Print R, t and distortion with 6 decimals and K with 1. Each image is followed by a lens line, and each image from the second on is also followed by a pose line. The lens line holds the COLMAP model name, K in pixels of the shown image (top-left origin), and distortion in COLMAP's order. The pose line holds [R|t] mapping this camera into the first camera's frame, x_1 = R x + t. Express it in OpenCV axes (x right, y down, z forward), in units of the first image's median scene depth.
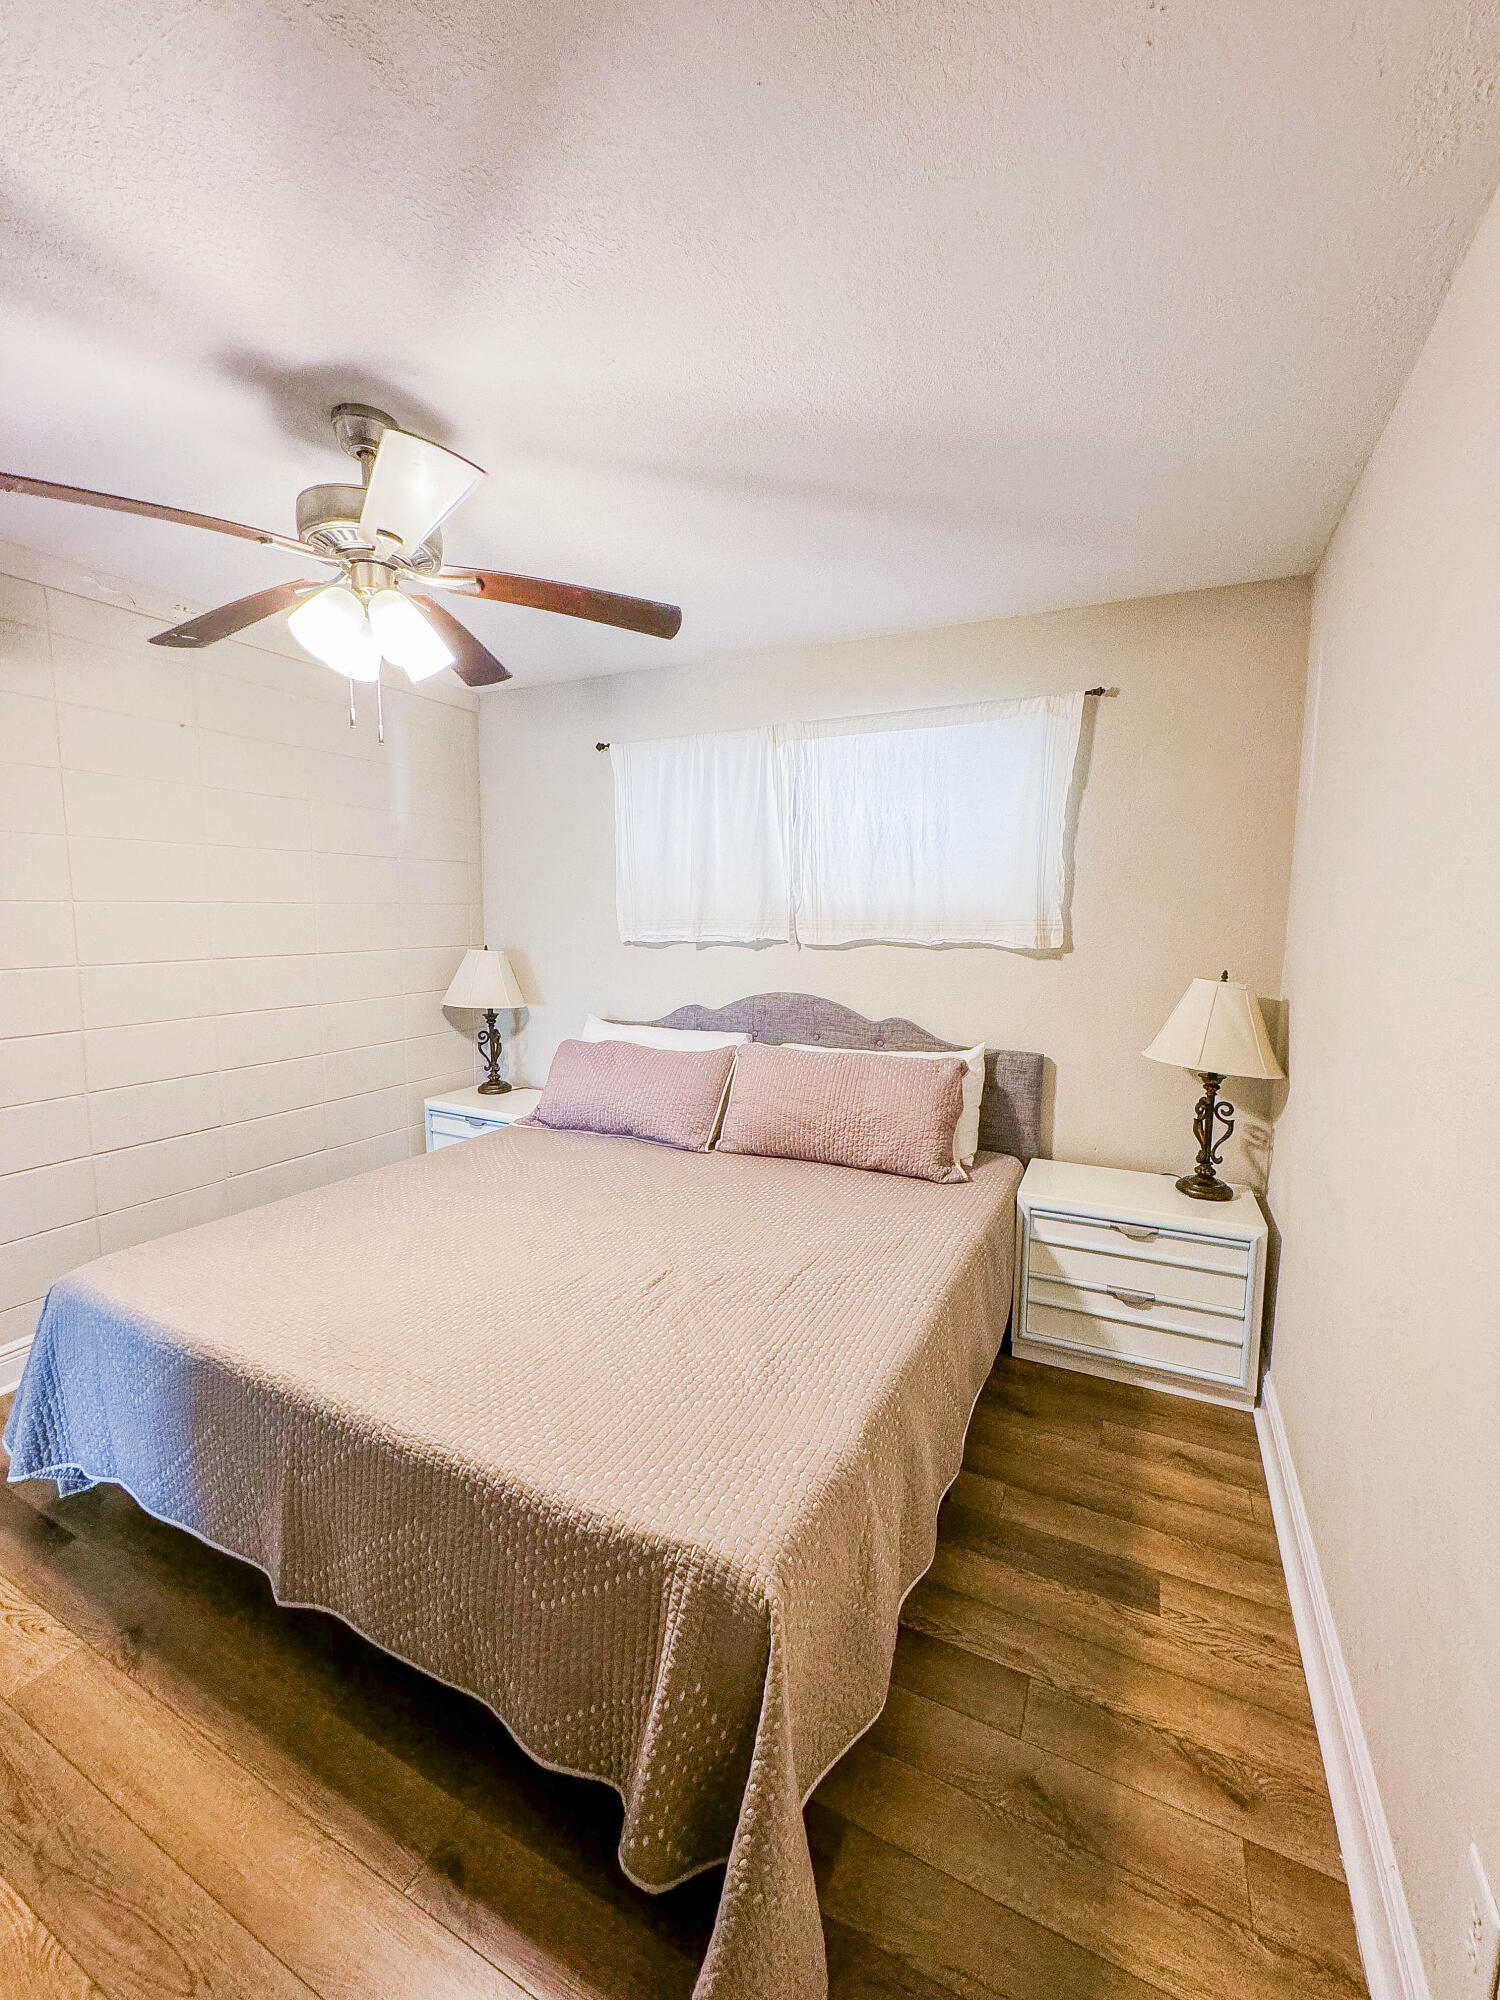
lens RADIAL K [[799.7, 0, 737.0], [0, 799.7, 993.4], [0, 0, 1]] dist [-0.001754, -0.000527]
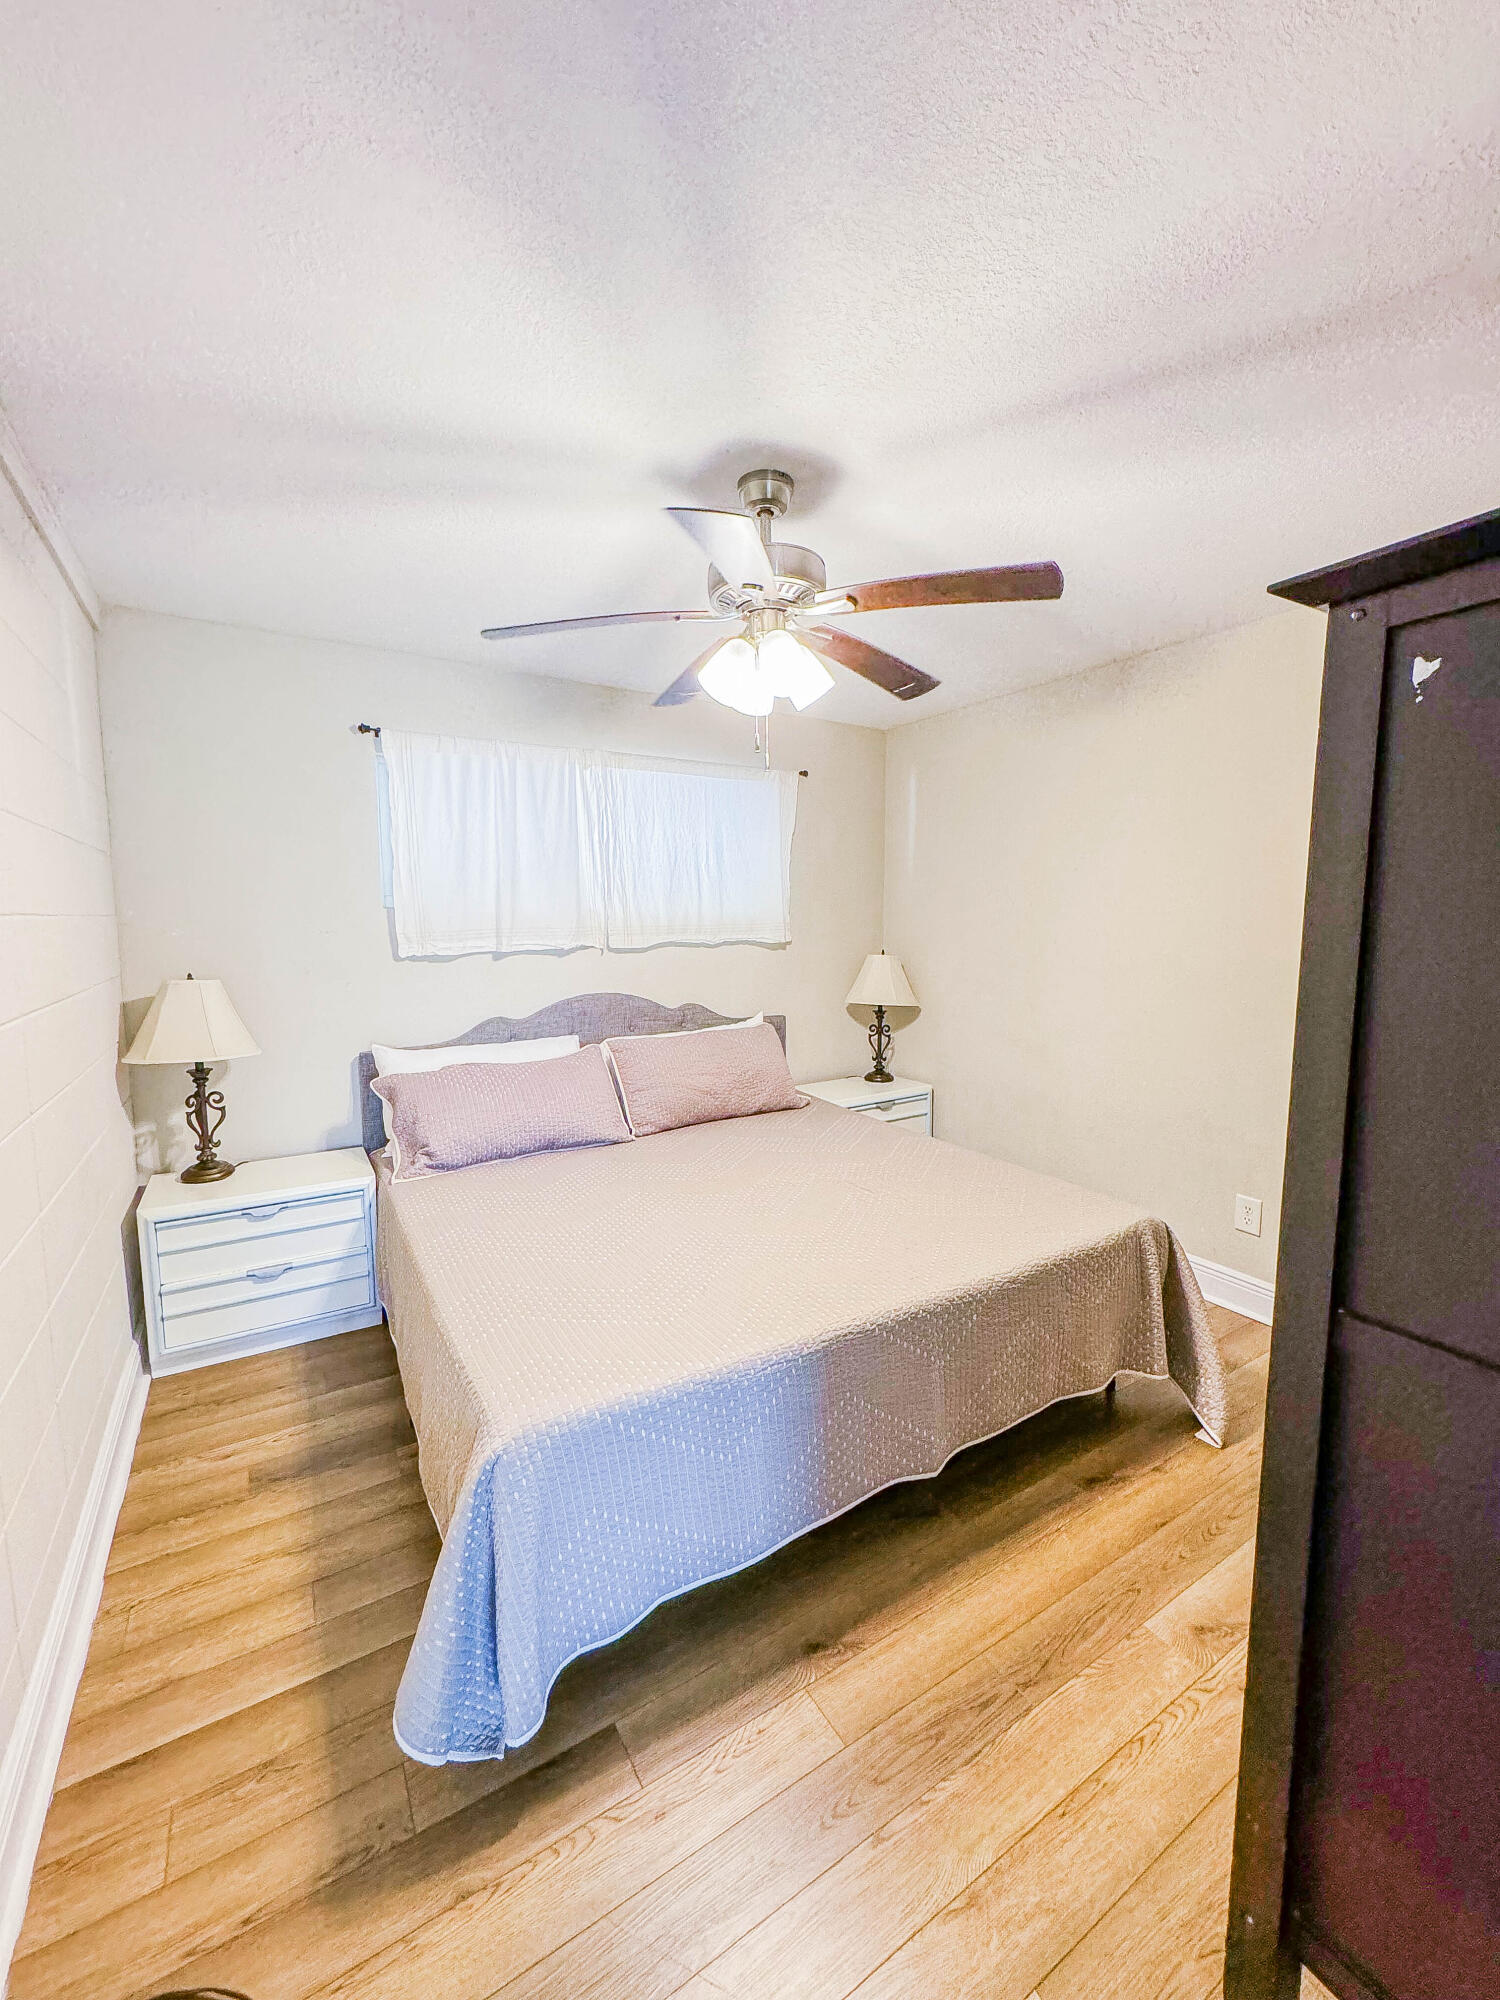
lens RADIAL K [[799.7, 0, 743.2], [0, 799.7, 997.6], [0, 0, 1]] dist [-0.001754, -0.000527]
pose [[0.524685, -0.099590, 0.845451, -0.832429], [0.091757, 0.993964, 0.060139, -0.046754], [-0.846337, 0.046022, 0.530656, 0.264512]]
